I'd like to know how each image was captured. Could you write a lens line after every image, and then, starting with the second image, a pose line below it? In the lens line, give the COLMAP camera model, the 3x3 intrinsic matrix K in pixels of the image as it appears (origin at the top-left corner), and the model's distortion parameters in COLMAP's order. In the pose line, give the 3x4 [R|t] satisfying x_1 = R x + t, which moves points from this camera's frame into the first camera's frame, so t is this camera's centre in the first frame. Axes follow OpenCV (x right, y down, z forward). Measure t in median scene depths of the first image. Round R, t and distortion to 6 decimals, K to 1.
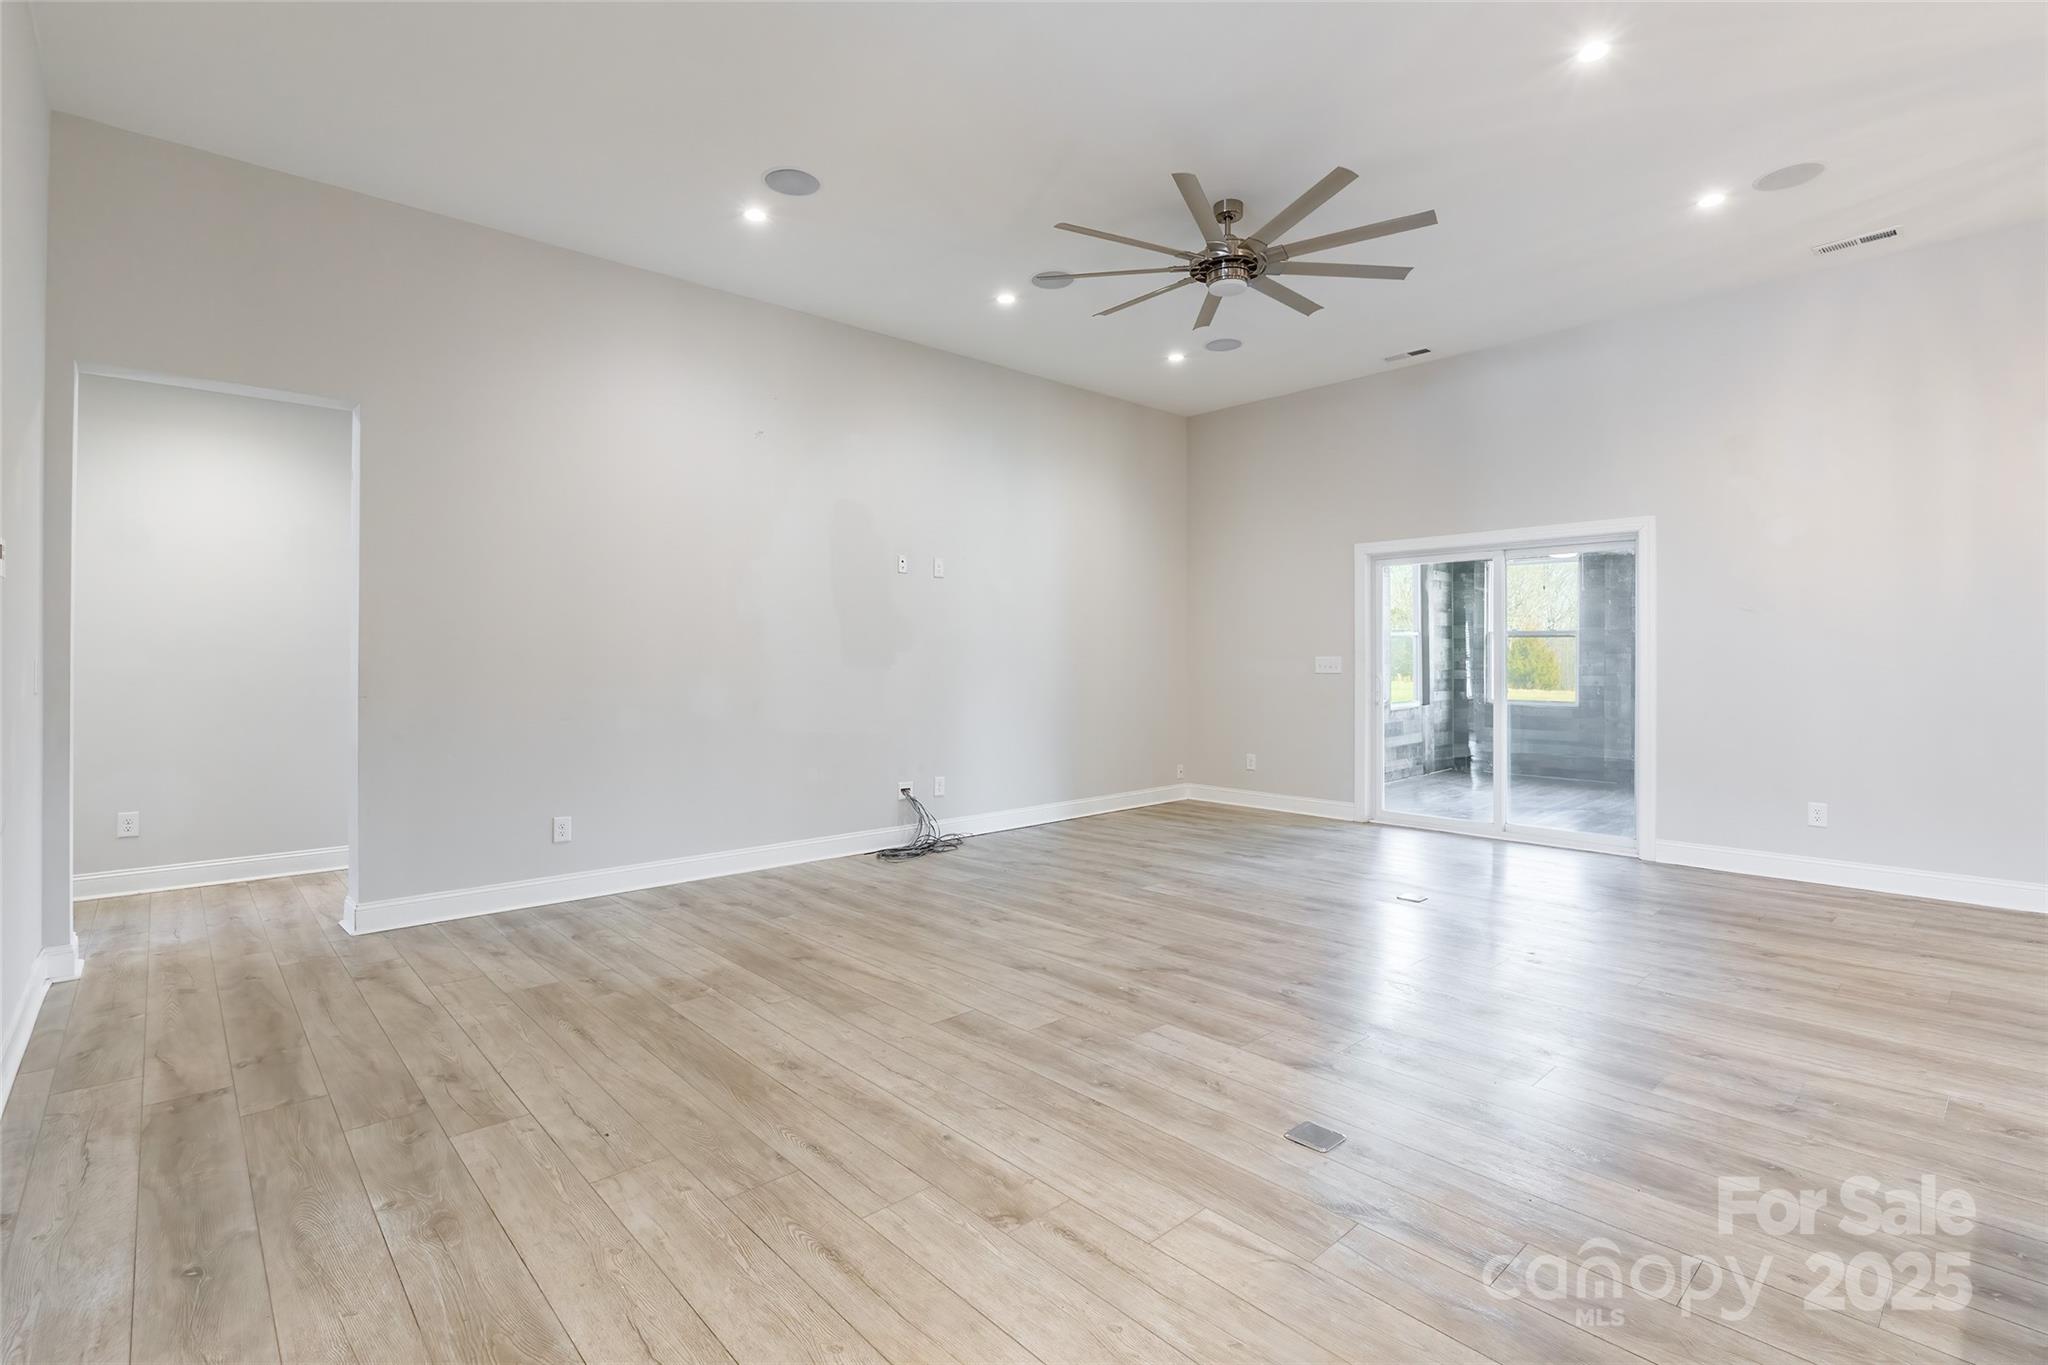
lens RADIAL K [[936.0, 0, 1076.2], [0, 936.0, 652.6], [0, 0, 1]] dist [-0.015755, 0.002832]
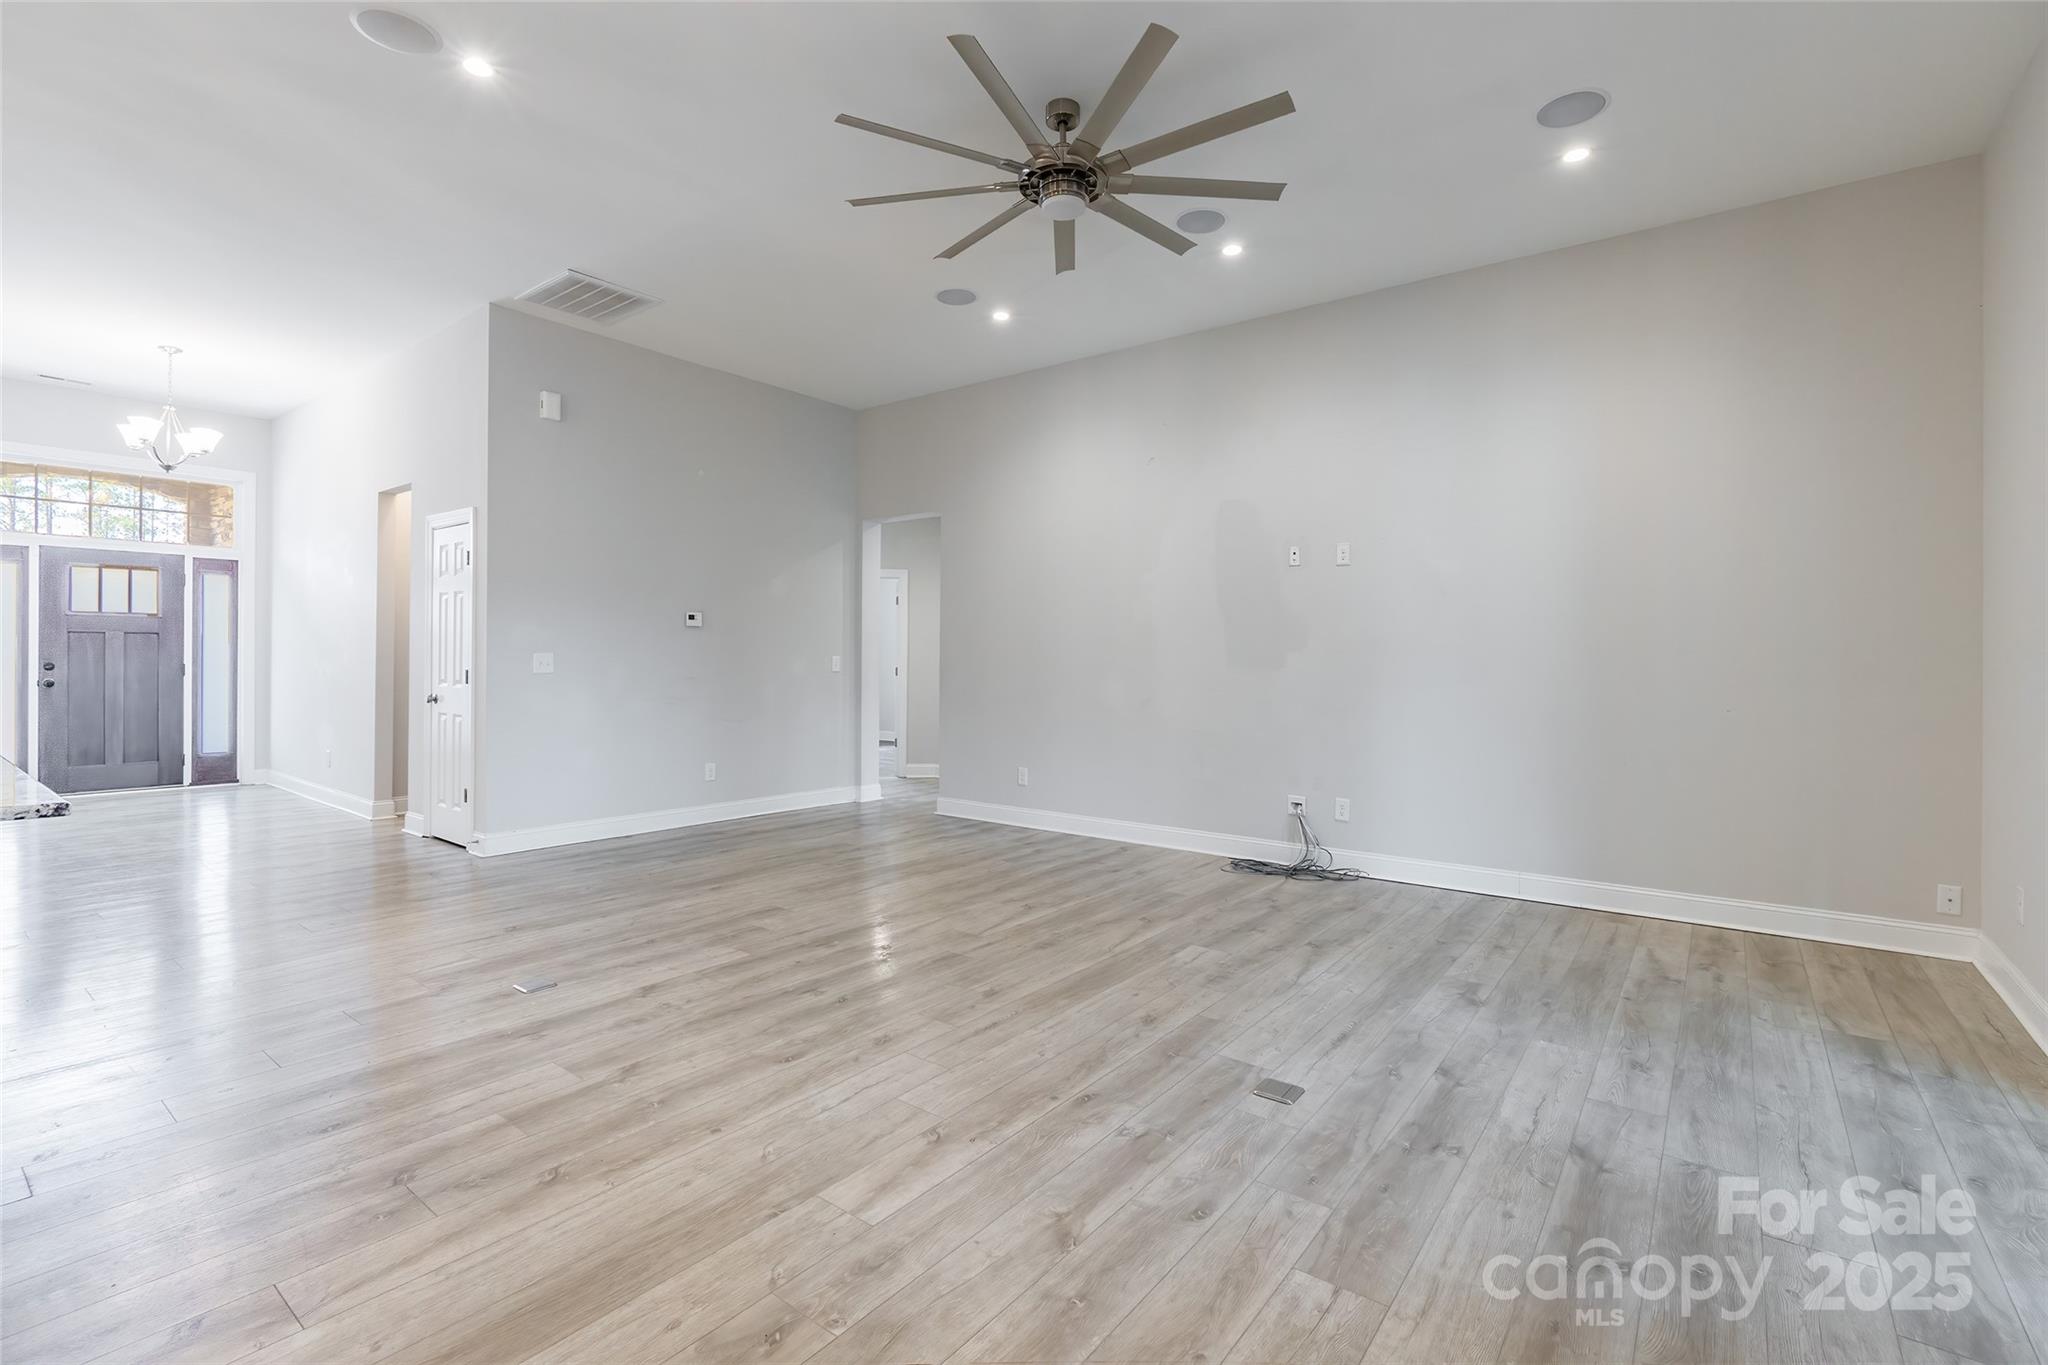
lens RADIAL K [[936.0, 0, 963.4], [0, 936.0, 657.3], [0, 0, 1]] dist [-0.015755, 0.002832]
pose [[0.119505, 0.002244, -0.992831, 1.142082], [-0.000566, 0.999997, 0.002192, 0.003915], [0.992833, 0.000300, 0.119506, 0.958716]]
